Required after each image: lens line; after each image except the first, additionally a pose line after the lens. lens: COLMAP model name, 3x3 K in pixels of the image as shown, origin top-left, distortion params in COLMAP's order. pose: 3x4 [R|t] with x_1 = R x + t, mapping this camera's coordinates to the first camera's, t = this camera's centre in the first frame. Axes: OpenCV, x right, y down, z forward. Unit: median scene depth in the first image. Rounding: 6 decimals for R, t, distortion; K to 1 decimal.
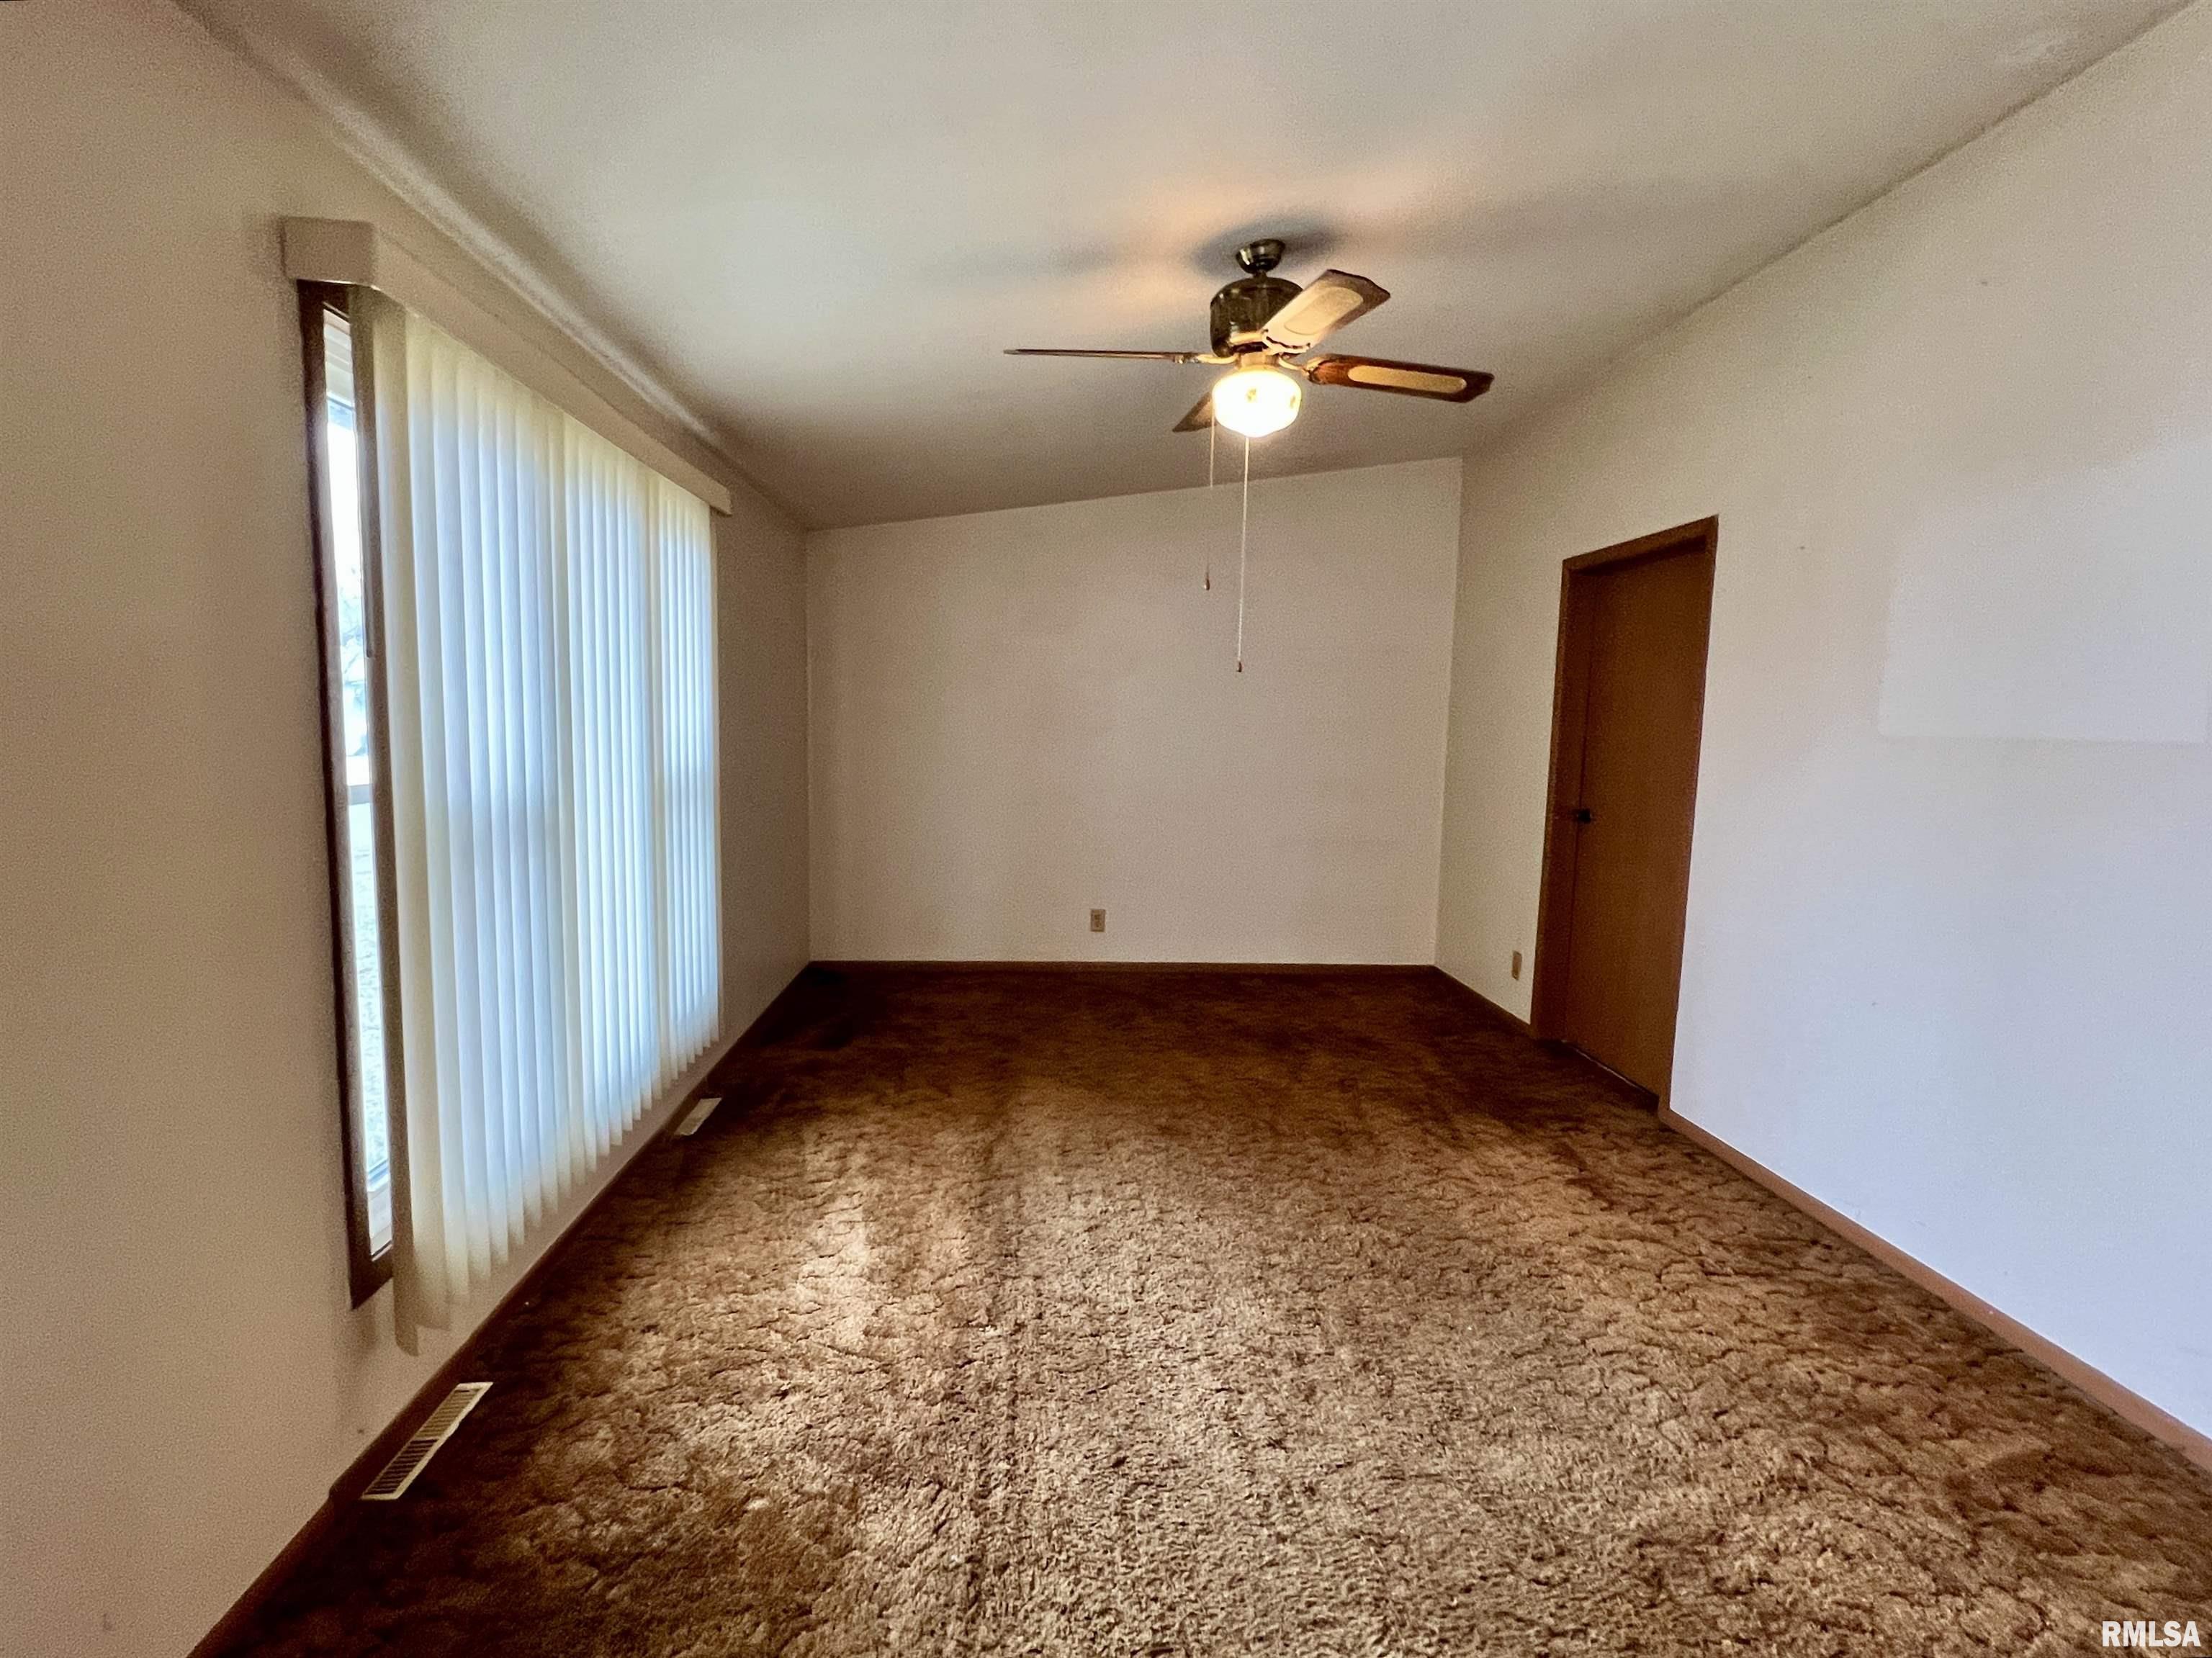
lens RADIAL K [[1023.2, 0, 1105.5], [0, 1023.2, 827.1], [0, 0, 1]] dist [0.000605, -0.000113]
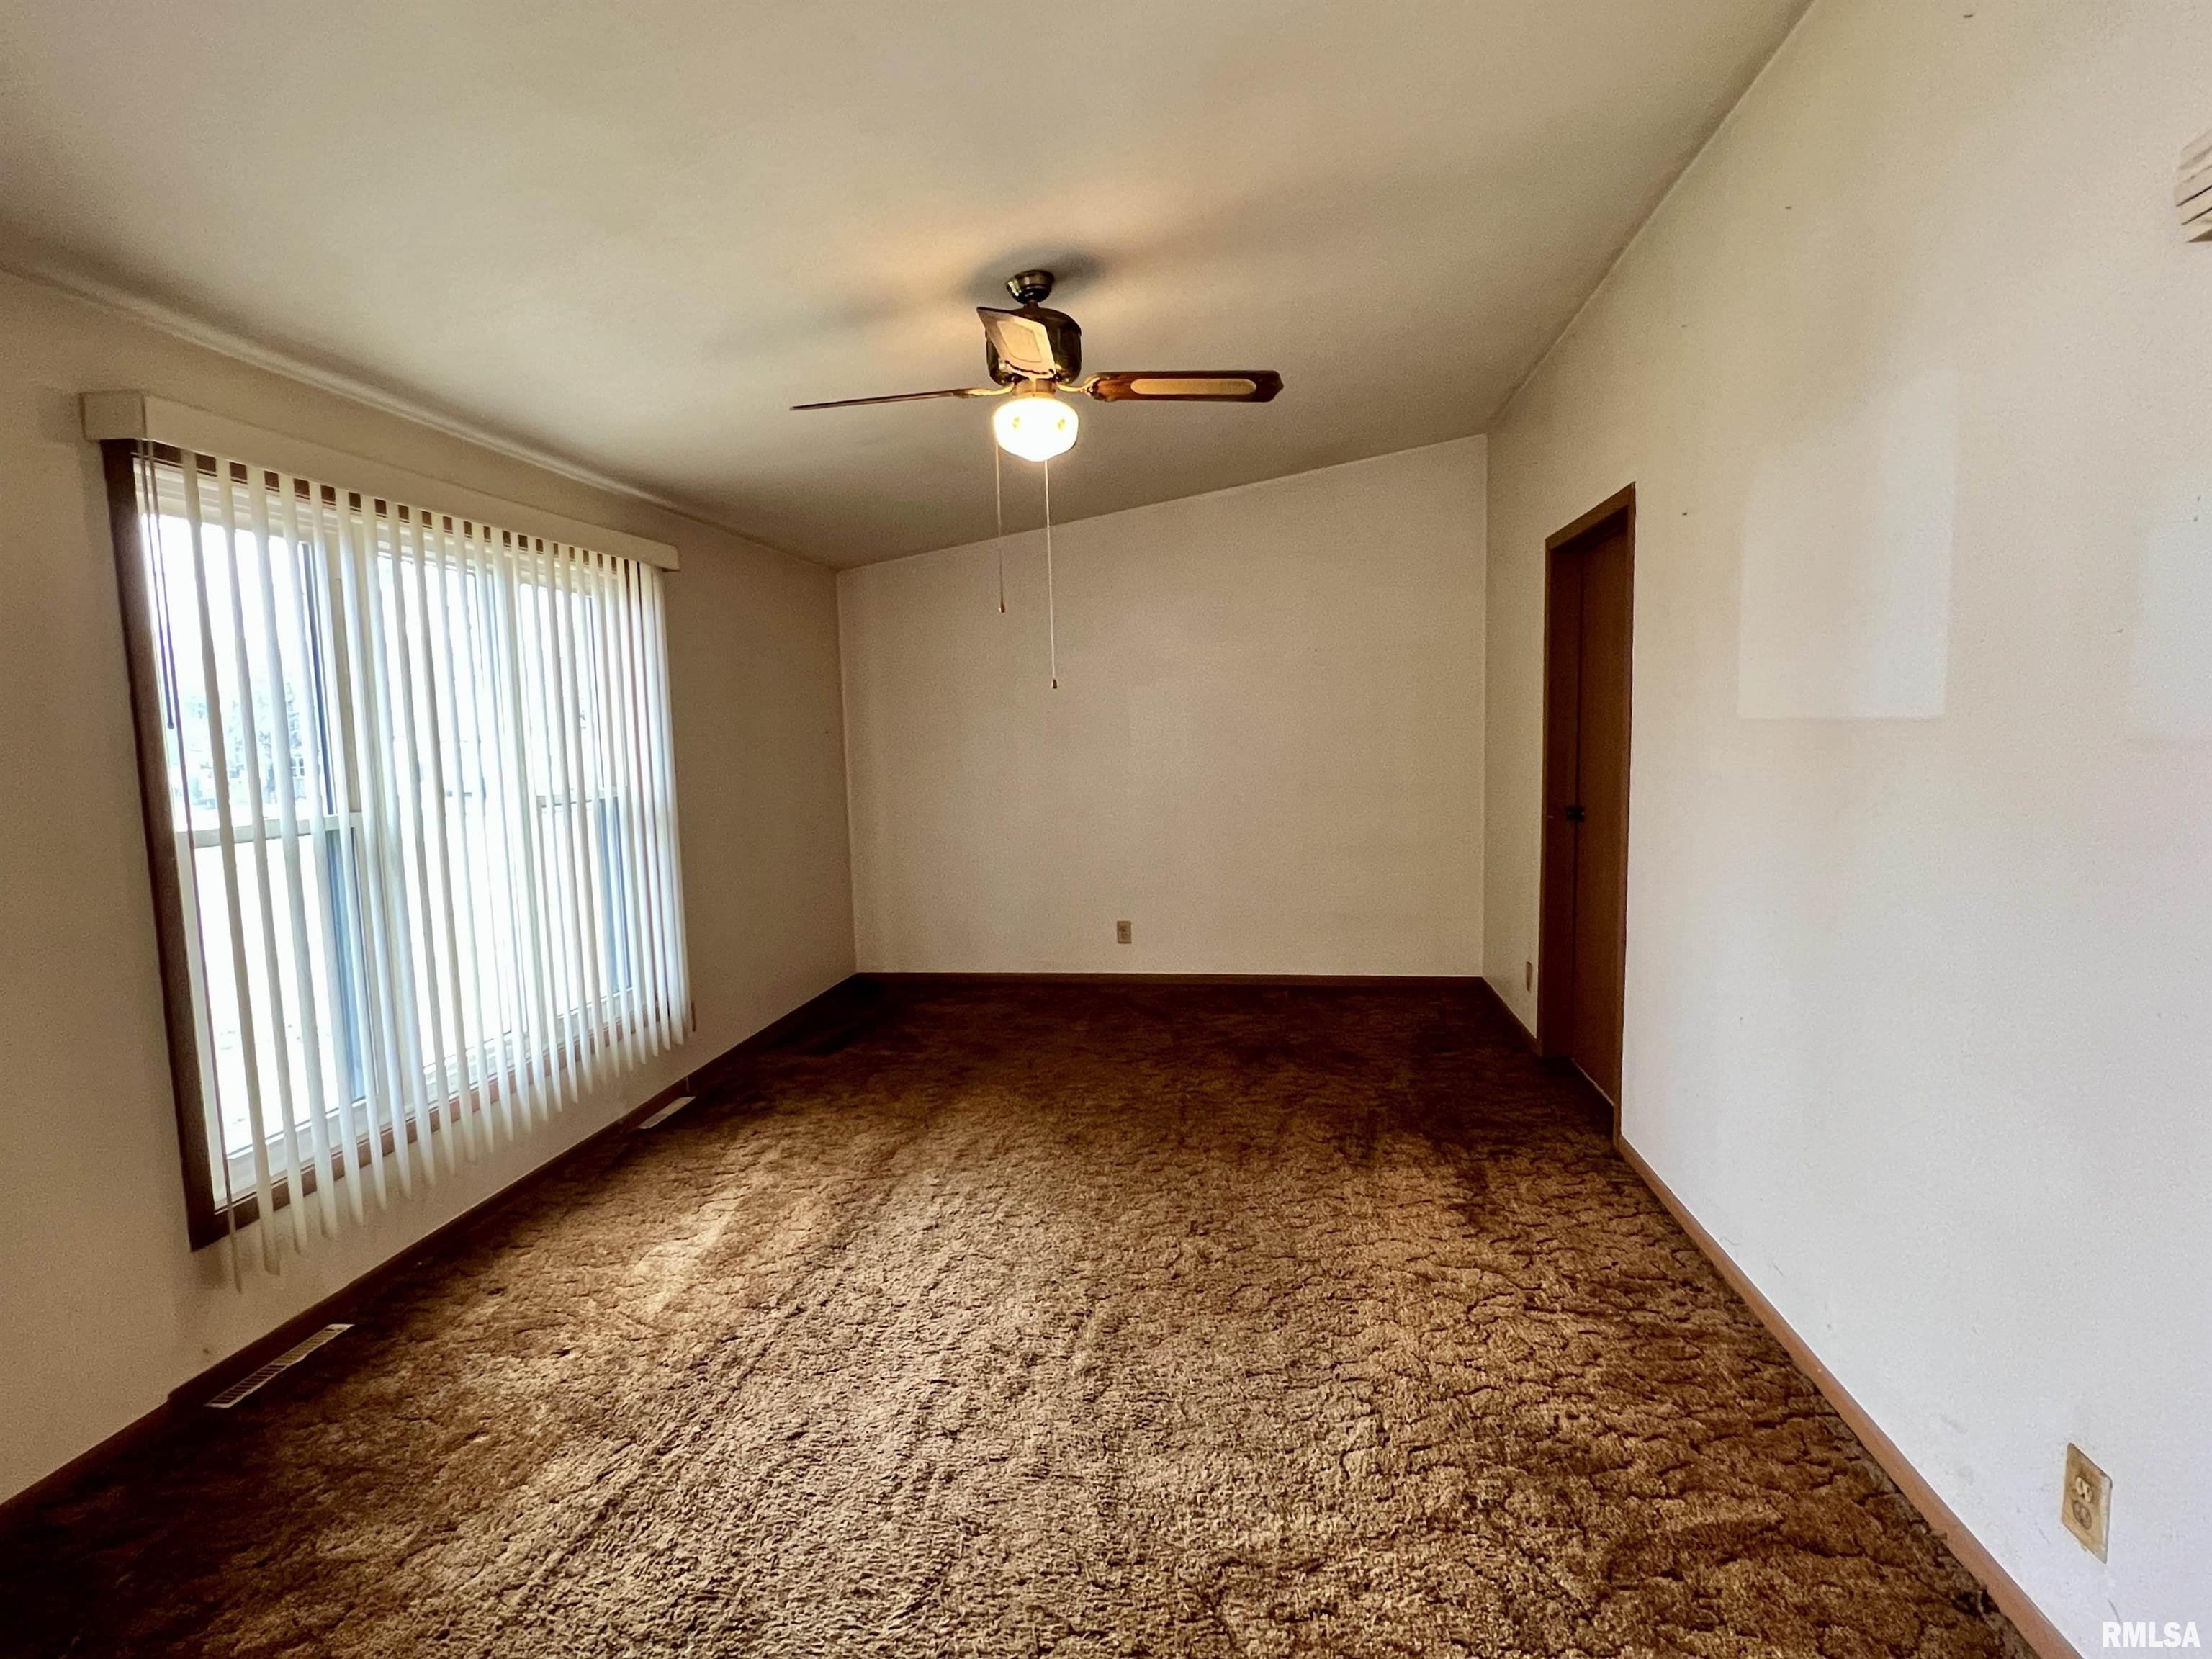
lens RADIAL K [[1023.3, 0, 1042.8], [0, 1023.3, 834.3], [0, 0, 1]] dist [0.000605, -0.000113]
pose [[0.977229, -0.029317, -0.210154, 0.359989], [0.028305, 0.999569, -0.007821, 0.000956], [0.210293, 0.001695, 0.977637, -0.002093]]
